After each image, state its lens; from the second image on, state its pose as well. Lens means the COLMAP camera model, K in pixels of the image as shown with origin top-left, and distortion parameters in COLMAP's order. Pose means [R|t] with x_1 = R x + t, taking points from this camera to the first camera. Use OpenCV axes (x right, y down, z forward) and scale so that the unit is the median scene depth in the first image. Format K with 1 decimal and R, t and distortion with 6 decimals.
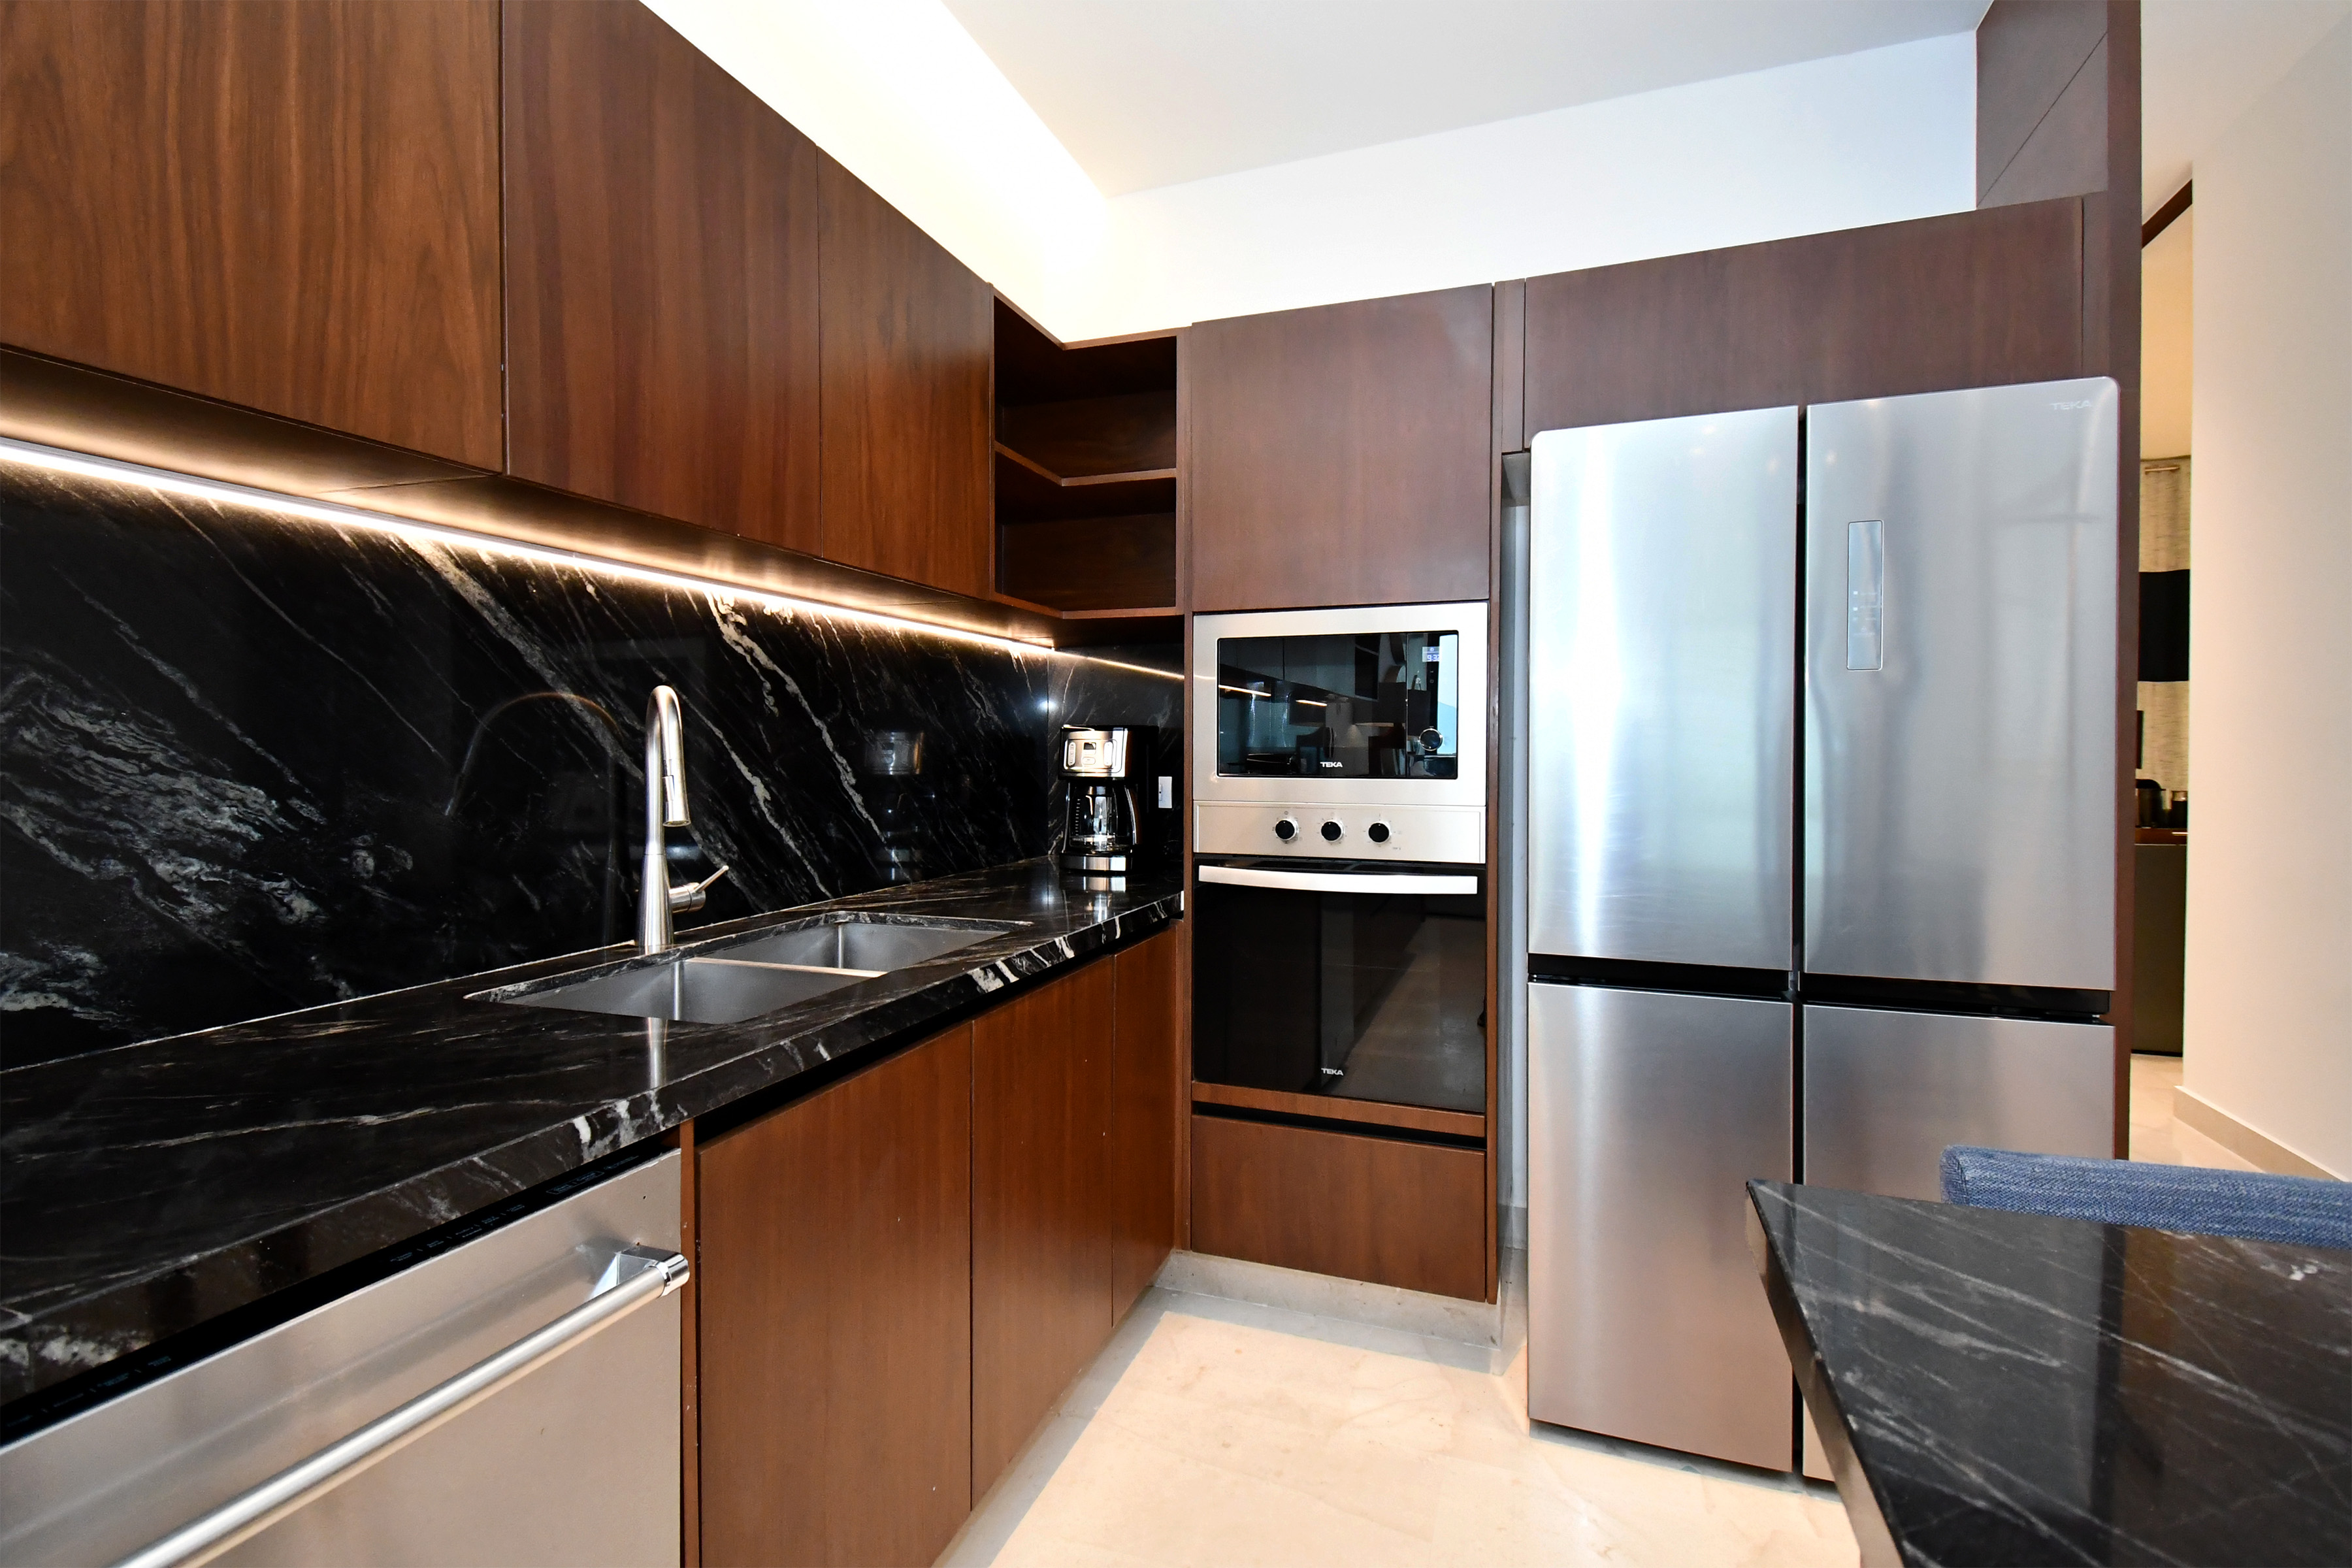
lens RADIAL K [[1085.3, 0, 1165.2], [0, 1085.3, 760.9], [0, 0, 1]] dist [0.003173, -0.000021]
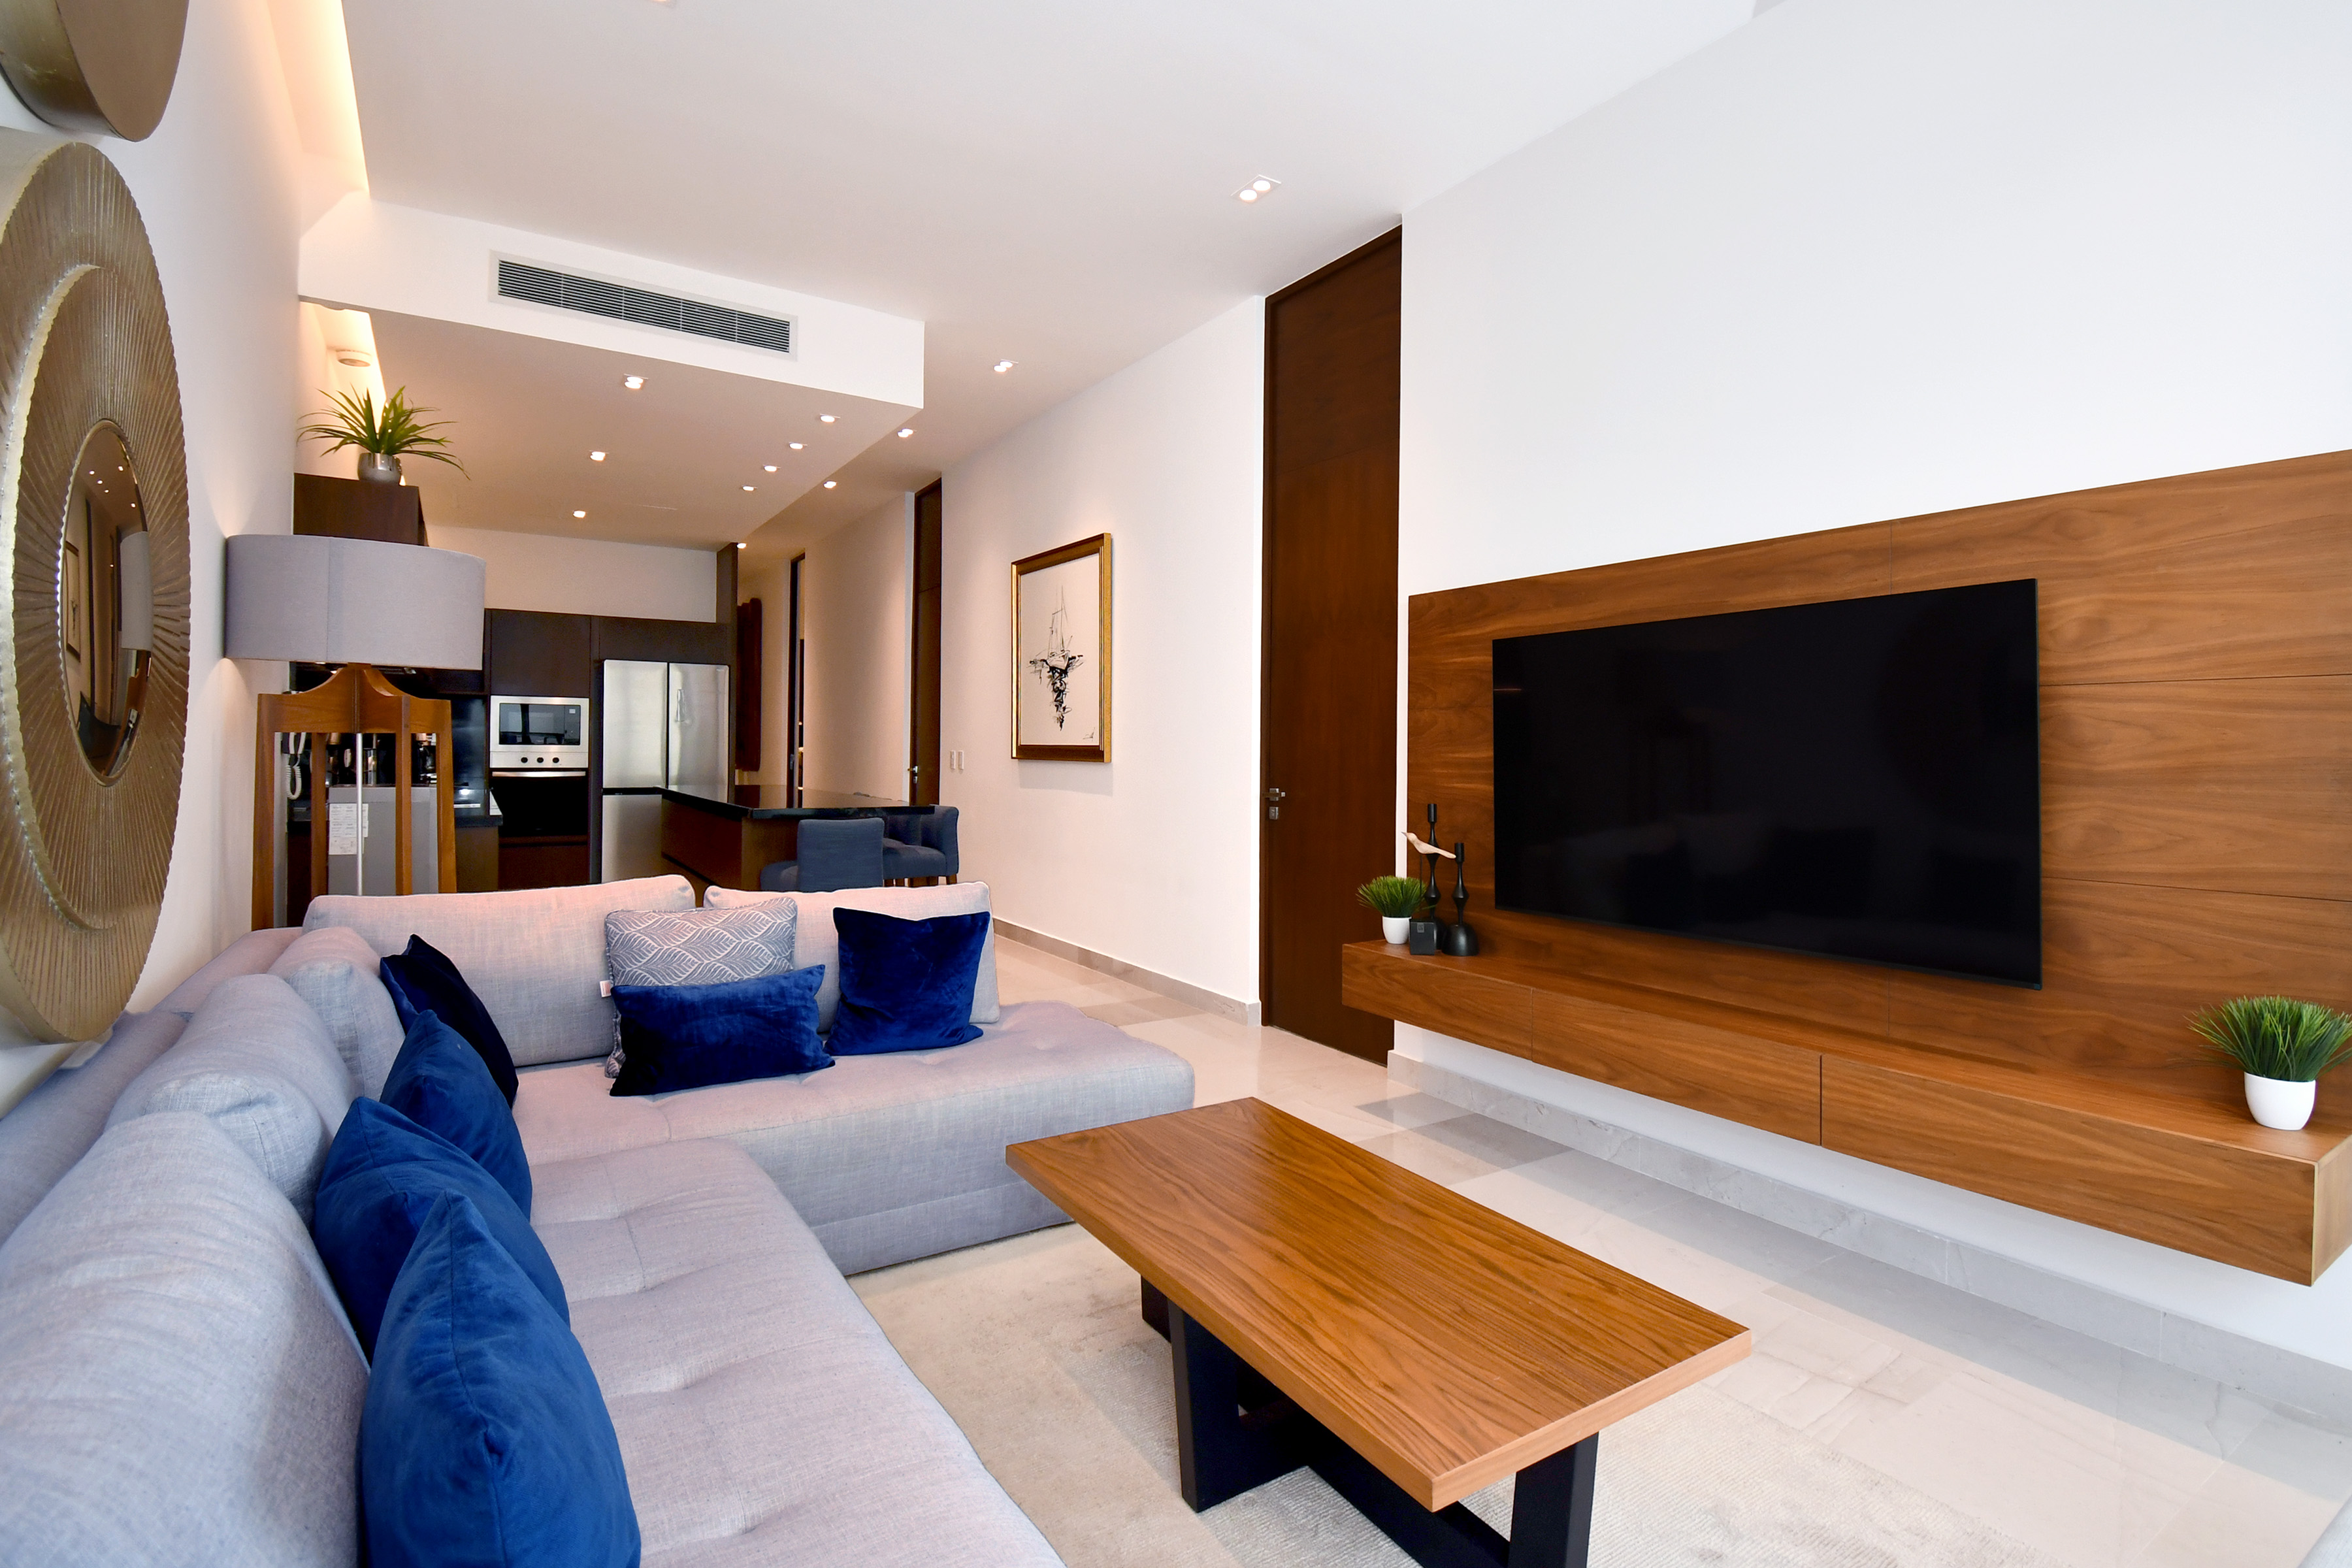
lens RADIAL K [[1136.3, 0, 1215.1], [0, 1136.3, 740.0], [0, 0, 1]] dist [0.003984, 0.000238]
pose [[0.584708, 0.014985, 0.811105, -1.560199], [-0.003407, 0.999866, -0.016015, 0.051625], [-0.811237, 0.006601, 0.584681, -2.933809]]
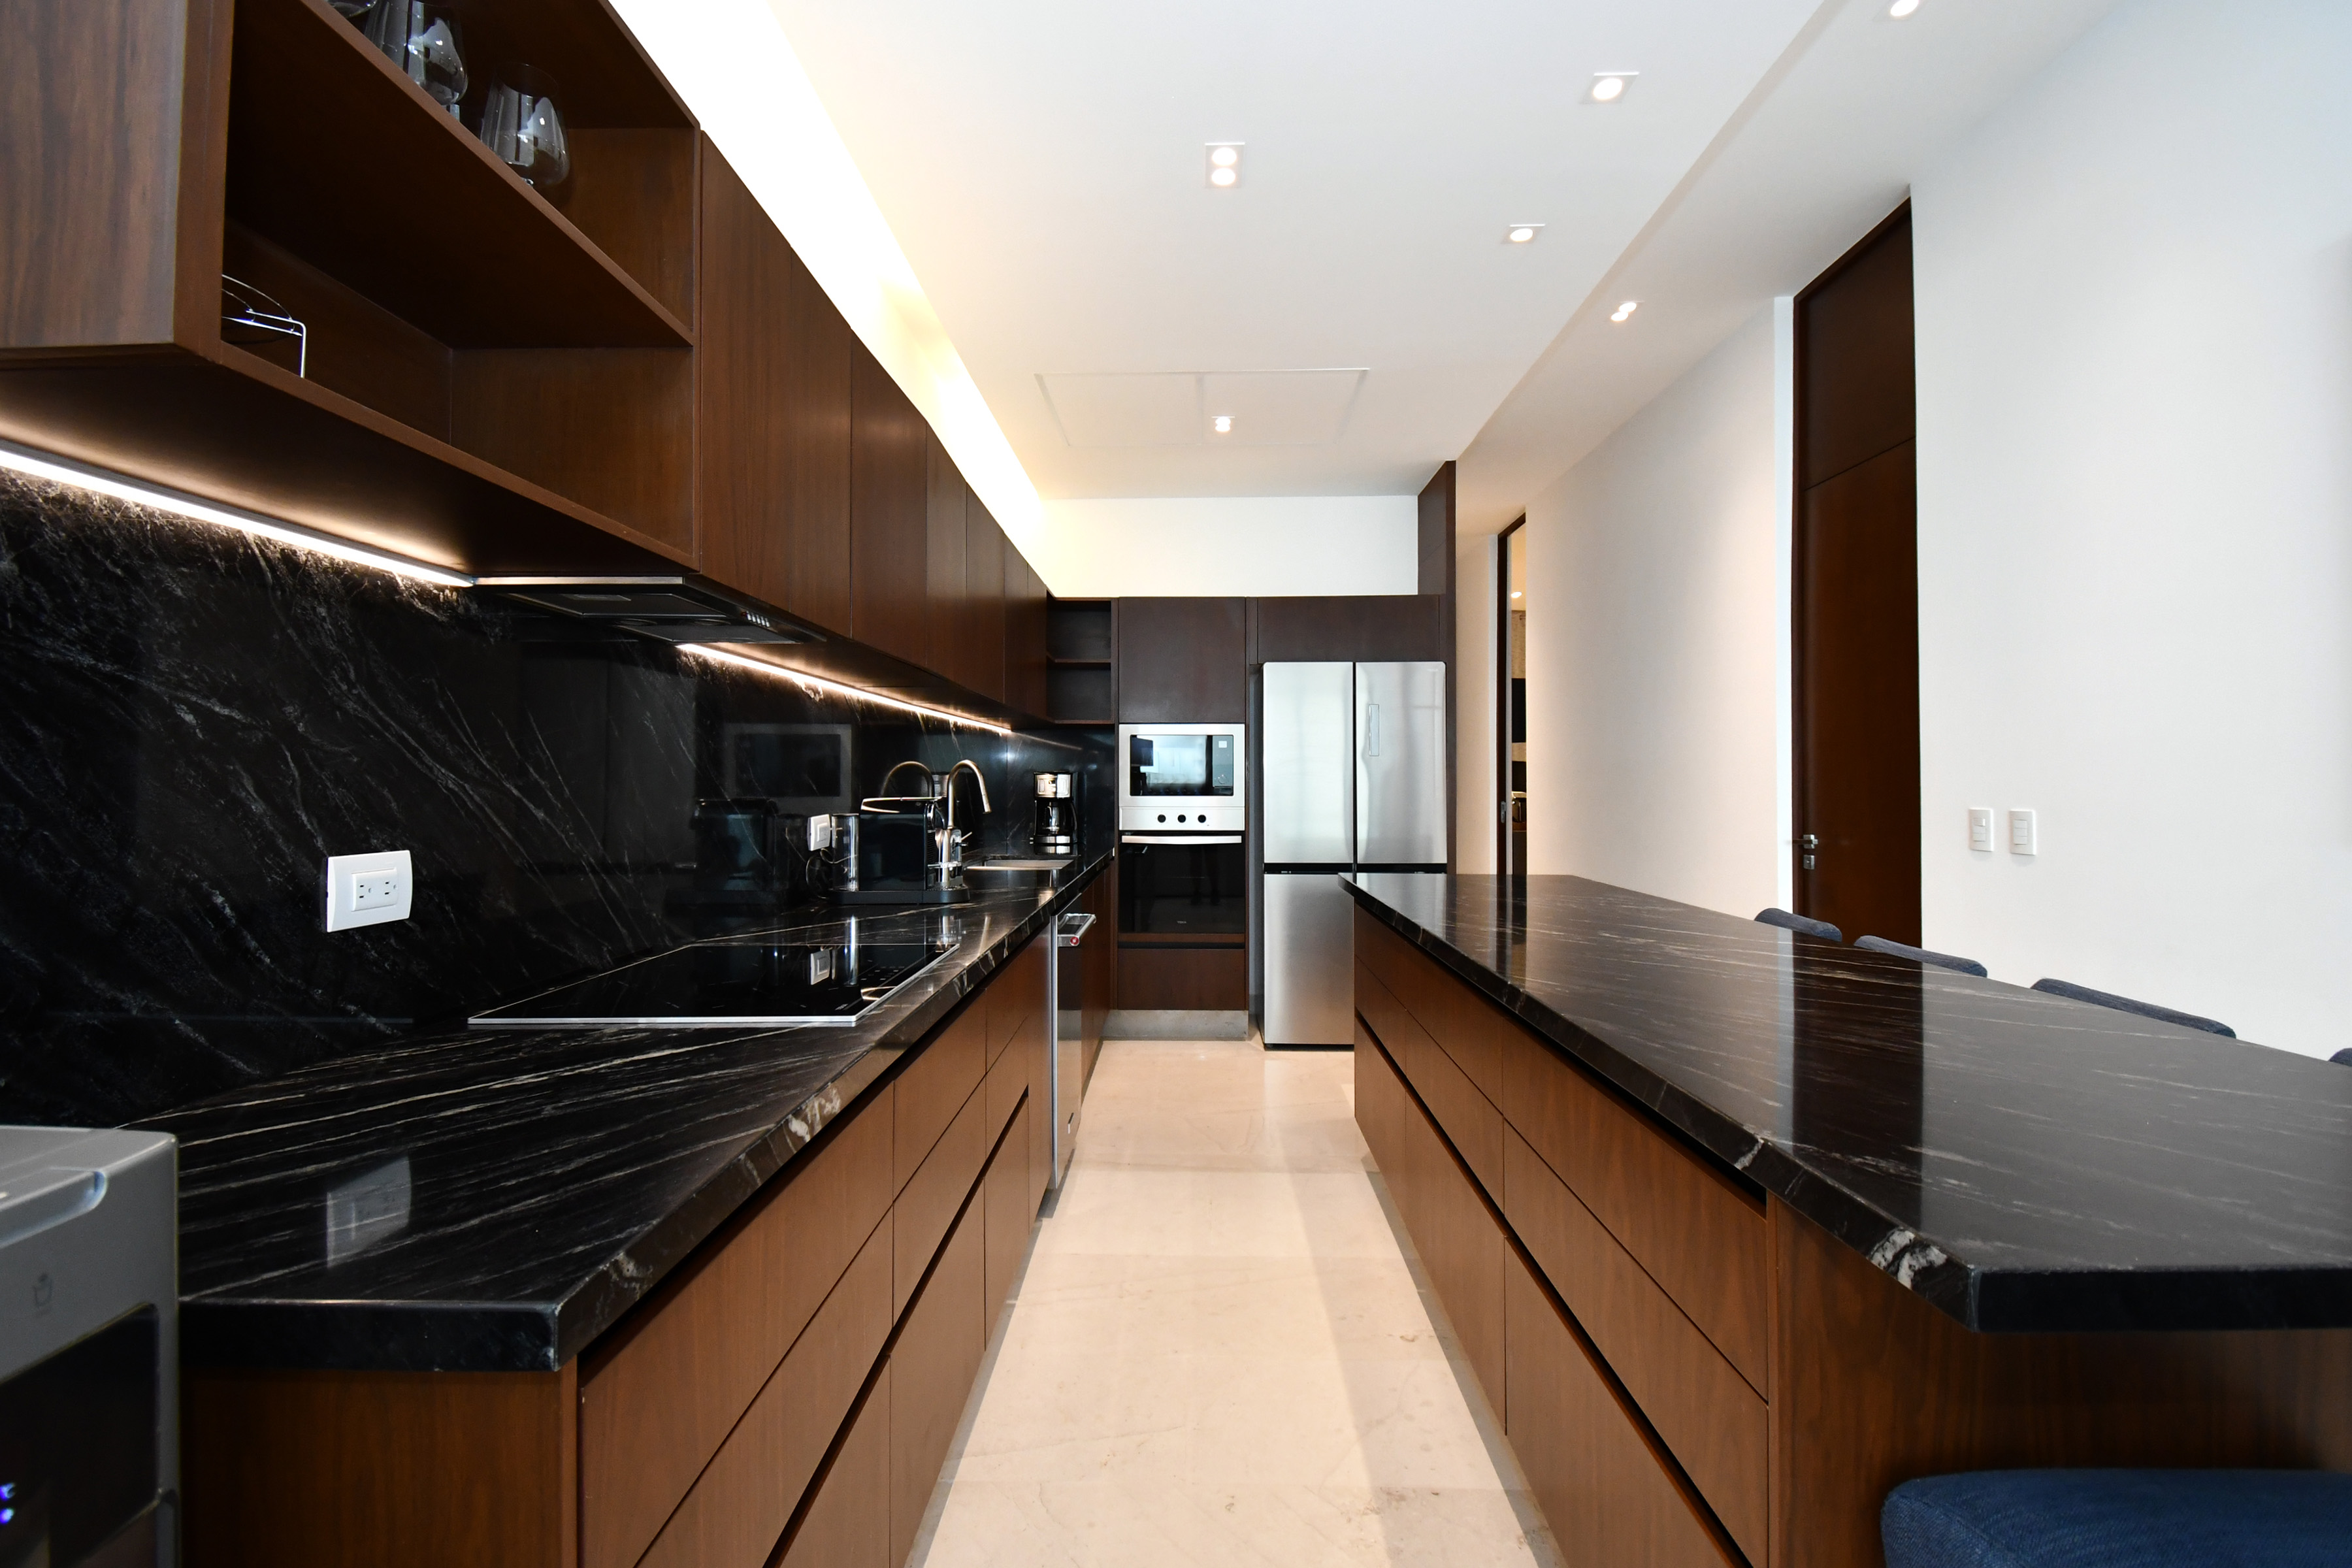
lens RADIAL K [[1034.3, 0, 1163.6], [0, 1034.3, 789.1], [0, 0, 1]] dist [0.001405, -0.000636]
pose [[0.946634, -0.002783, 0.322299, -0.605412], [0.003540, 0.999992, -0.001765, 0.004737], [-0.322292, 0.002812, 0.946636, -1.109800]]
